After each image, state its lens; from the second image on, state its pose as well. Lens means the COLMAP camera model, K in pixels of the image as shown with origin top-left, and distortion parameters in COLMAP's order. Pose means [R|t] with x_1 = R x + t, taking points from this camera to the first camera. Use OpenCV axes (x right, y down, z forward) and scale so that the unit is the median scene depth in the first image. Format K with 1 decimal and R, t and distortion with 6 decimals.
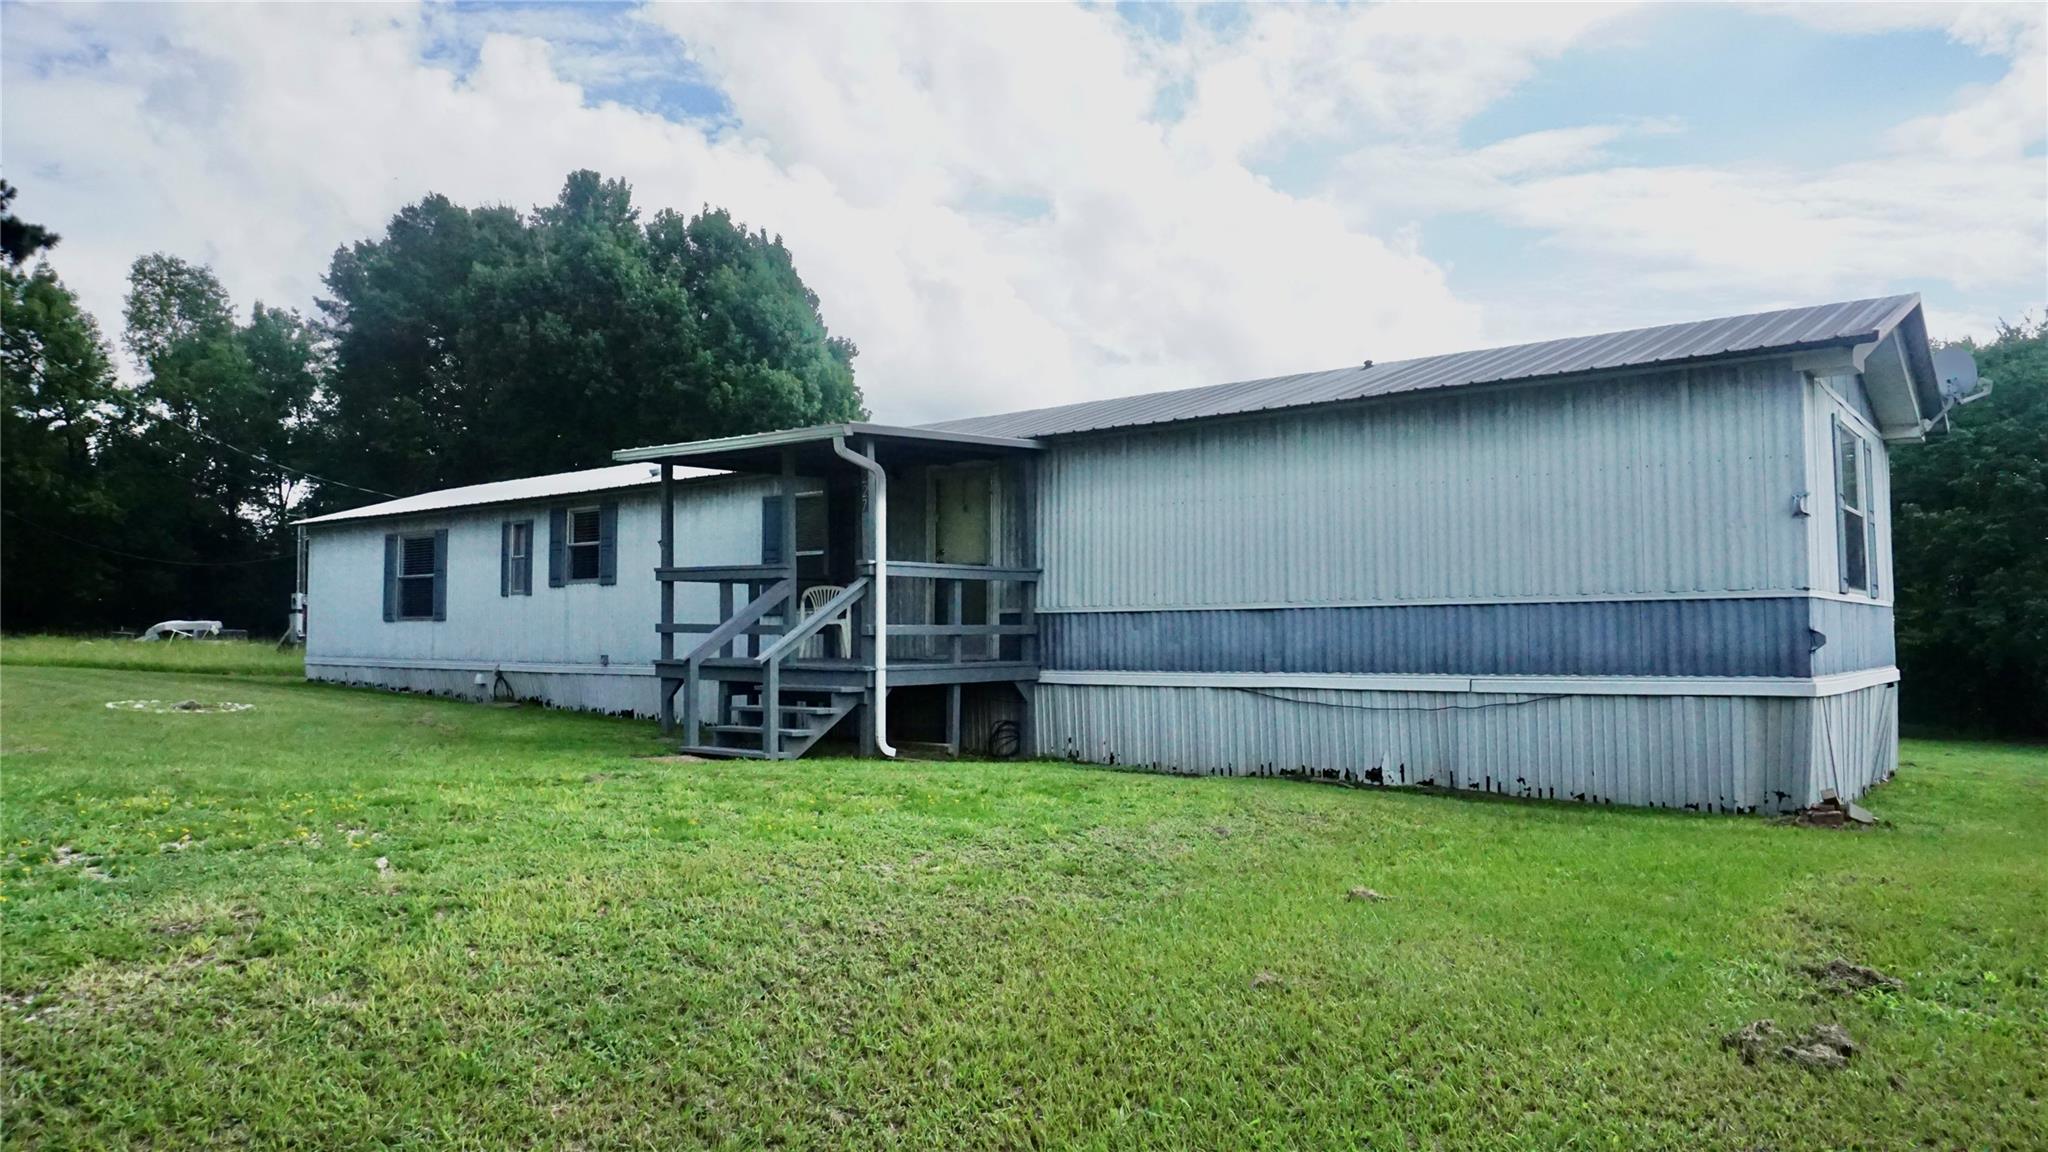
lens RADIAL K [[1369.2, 0, 1024.0], [0, 1369.2, 576.0], [0, 0, 1]] dist [-0.029910, 0.041827]
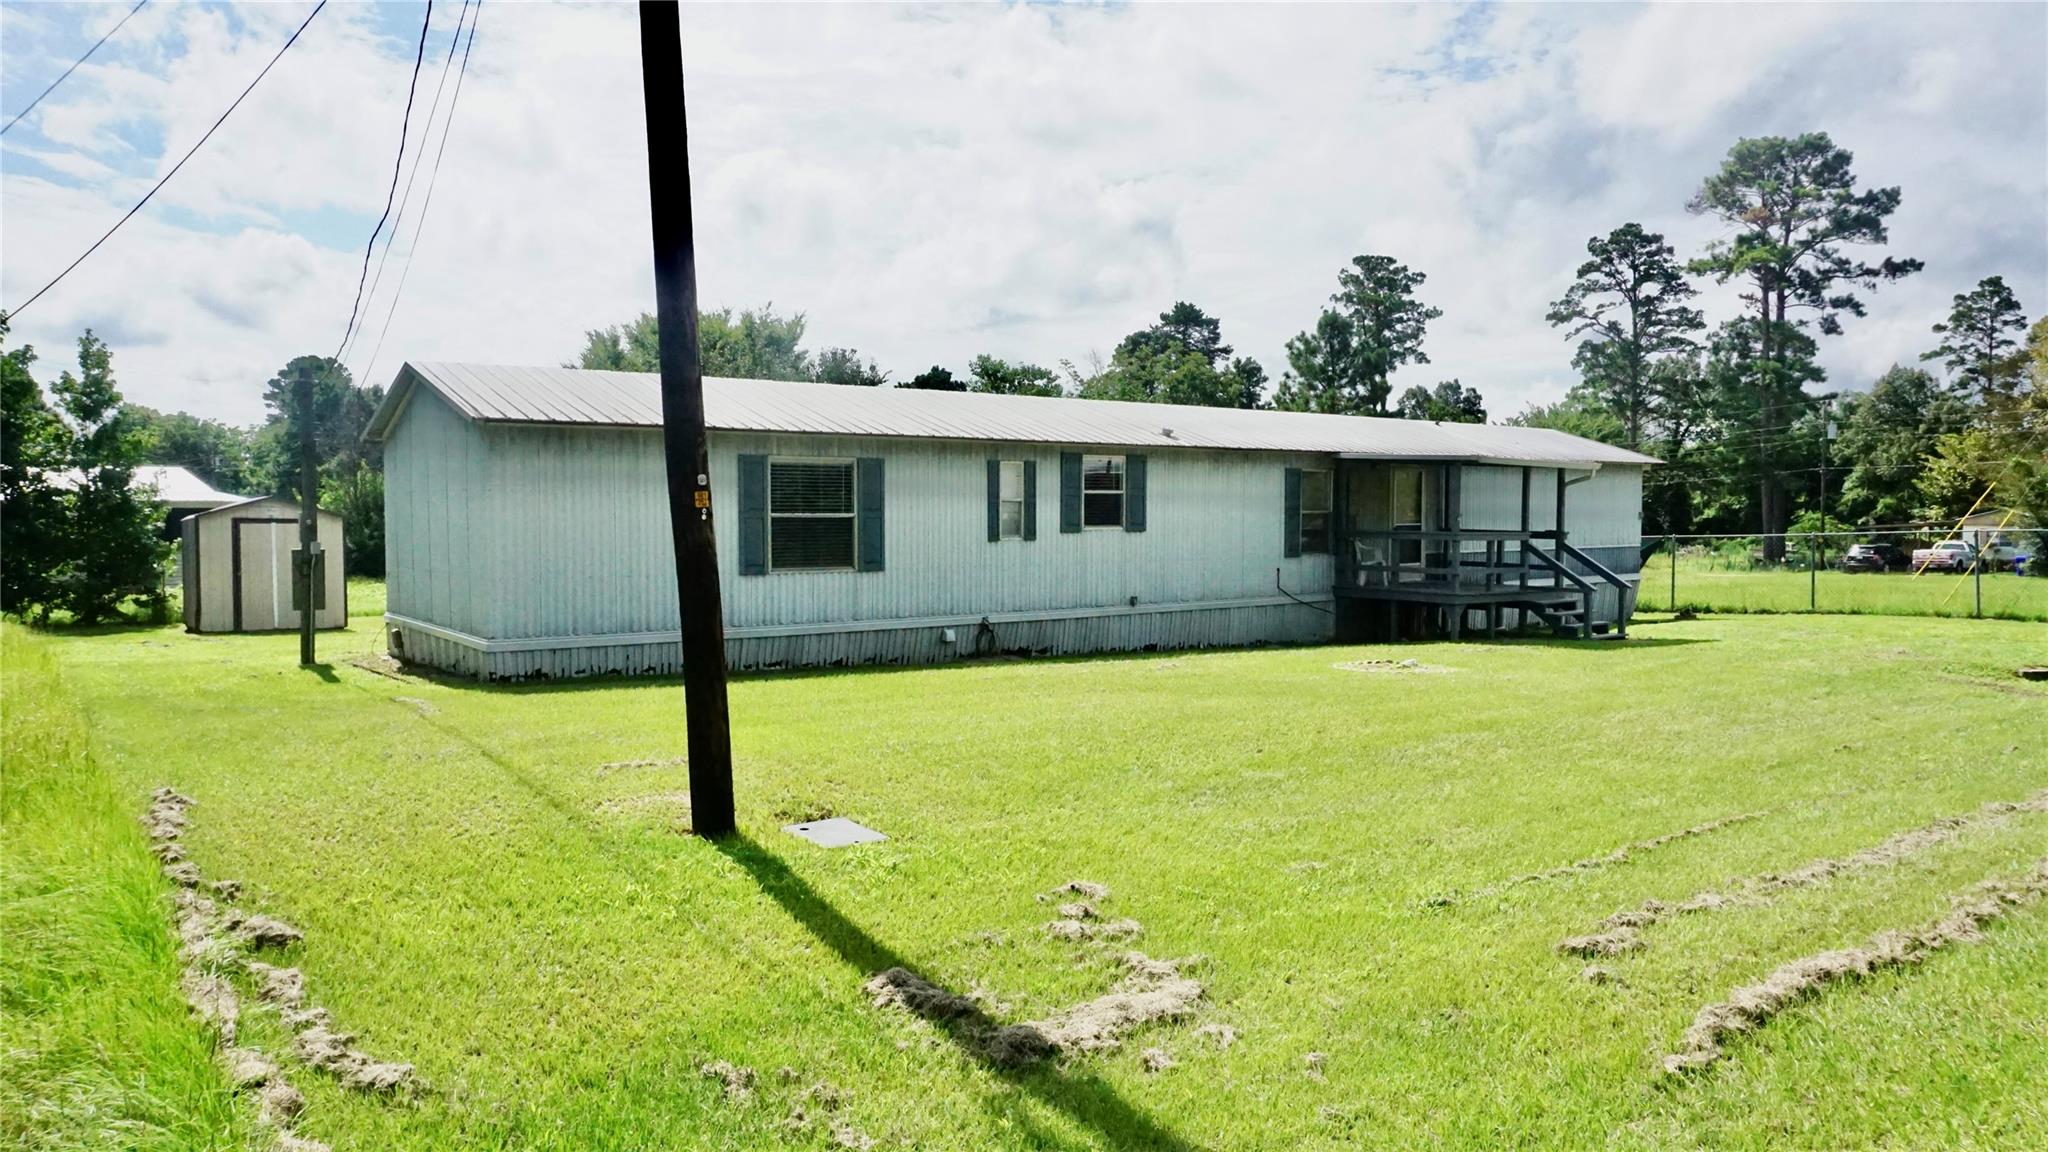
lens RADIAL K [[1369.2, 0, 1024.0], [0, 1369.2, 576.0], [0, 0, 1]] dist [-0.029910, 0.041827]
pose [[0.257492, -0.038760, 0.965503, -1.863720], [-0.030804, 0.998358, 0.048294, -0.010571], [-0.965789, -0.042177, 0.255875, 1.093463]]
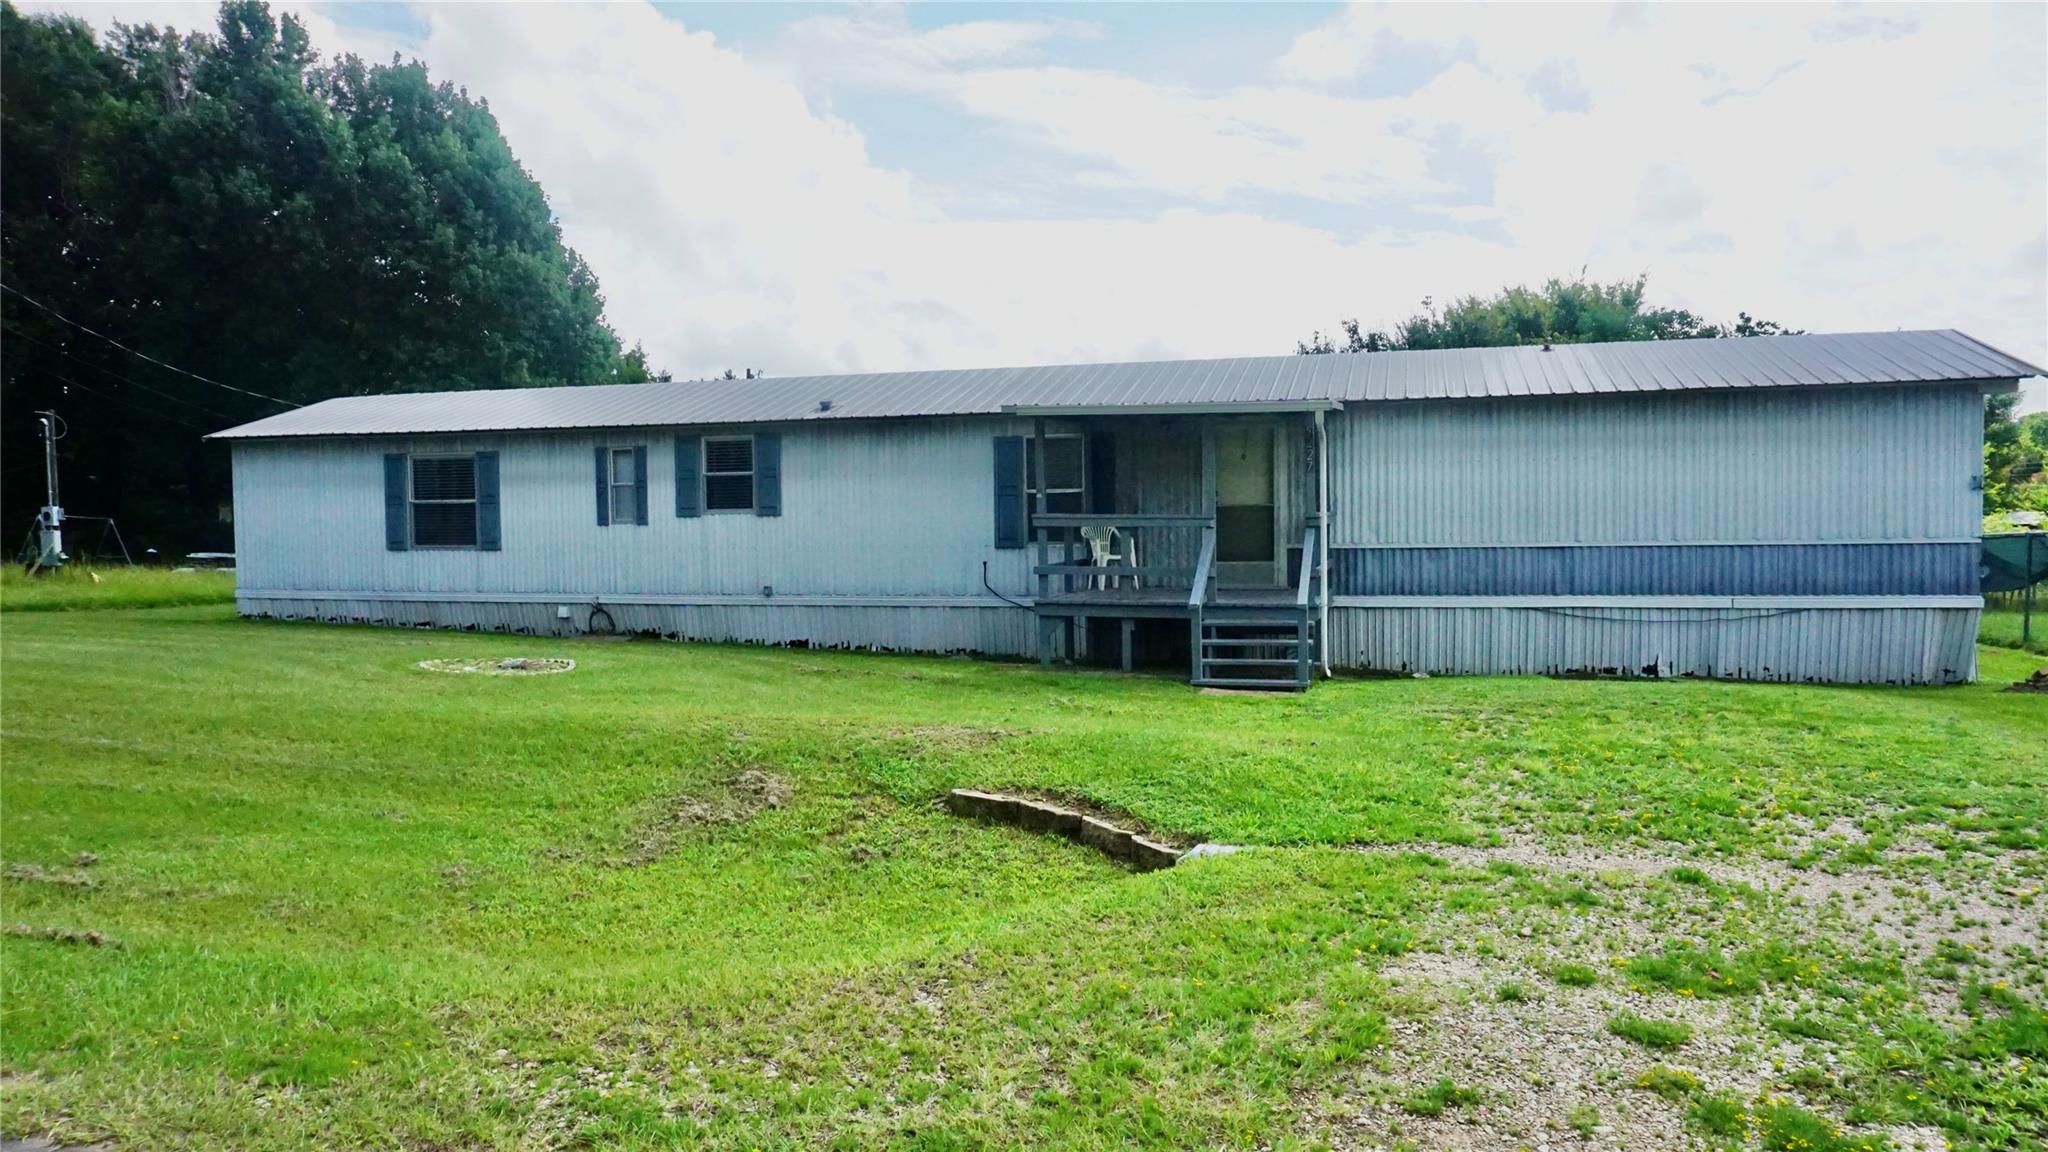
lens RADIAL K [[1369.2, 0, 1024.0], [0, 1369.2, 576.0], [0, 0, 1]] dist [-0.029910, 0.041827]
pose [[0.921631, -0.029885, 0.386915, -0.706934], [-0.005602, 0.995902, 0.090266, -0.055648], [-0.388027, -0.085359, 0.917686, 0.006731]]
